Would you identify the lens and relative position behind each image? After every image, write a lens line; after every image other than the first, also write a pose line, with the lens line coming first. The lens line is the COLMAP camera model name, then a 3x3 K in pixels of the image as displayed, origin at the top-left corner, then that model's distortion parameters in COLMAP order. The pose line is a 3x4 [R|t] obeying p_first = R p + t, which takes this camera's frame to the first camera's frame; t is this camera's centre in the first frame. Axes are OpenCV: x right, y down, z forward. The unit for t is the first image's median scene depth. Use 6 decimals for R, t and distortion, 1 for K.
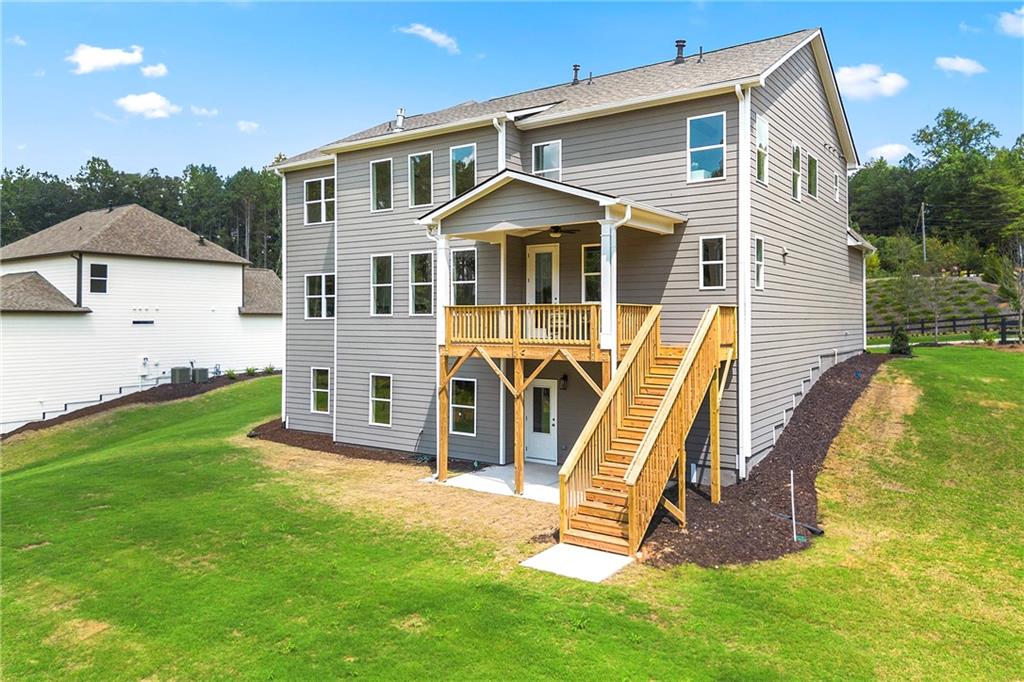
lens RADIAL K [[722.9, 0, 512.3], [0, 722.9, 319.2], [0, 0, 1]] dist [0.041141, -0.000933]
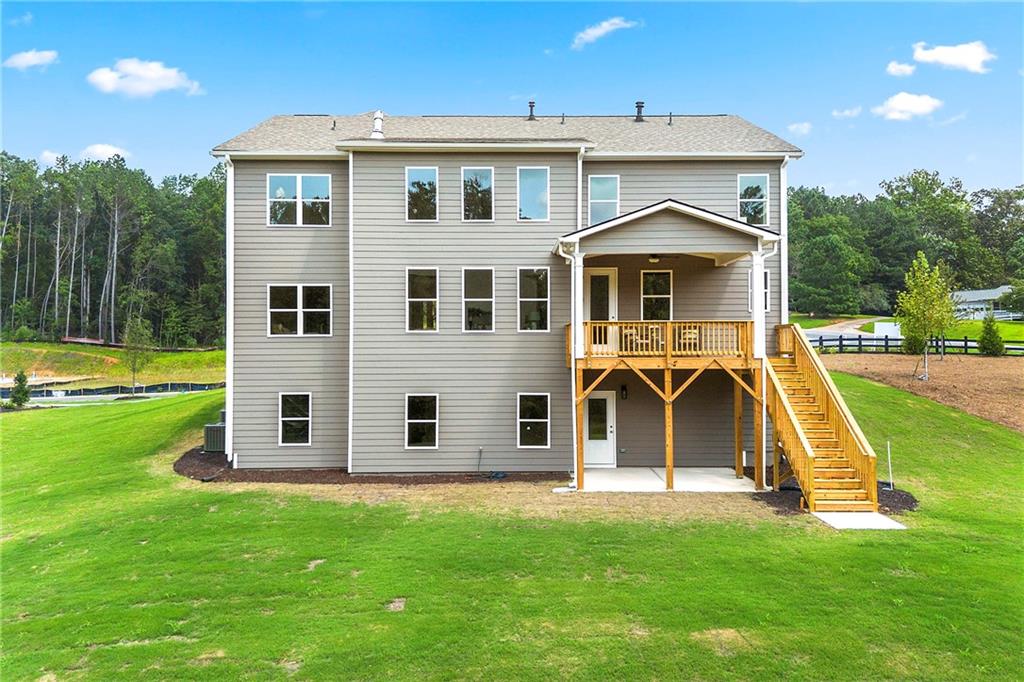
lens RADIAL K [[724.0, 0, 512.0], [0, 724.0, 341.0], [0, 0, 1]] dist [0.043339, -0.000591]
pose [[0.815245, 0.002226, 0.579112, -0.666813], [0.002736, 0.999967, -0.007694, 0.014983], [-0.579110, 0.007857, 0.815212, 0.172681]]
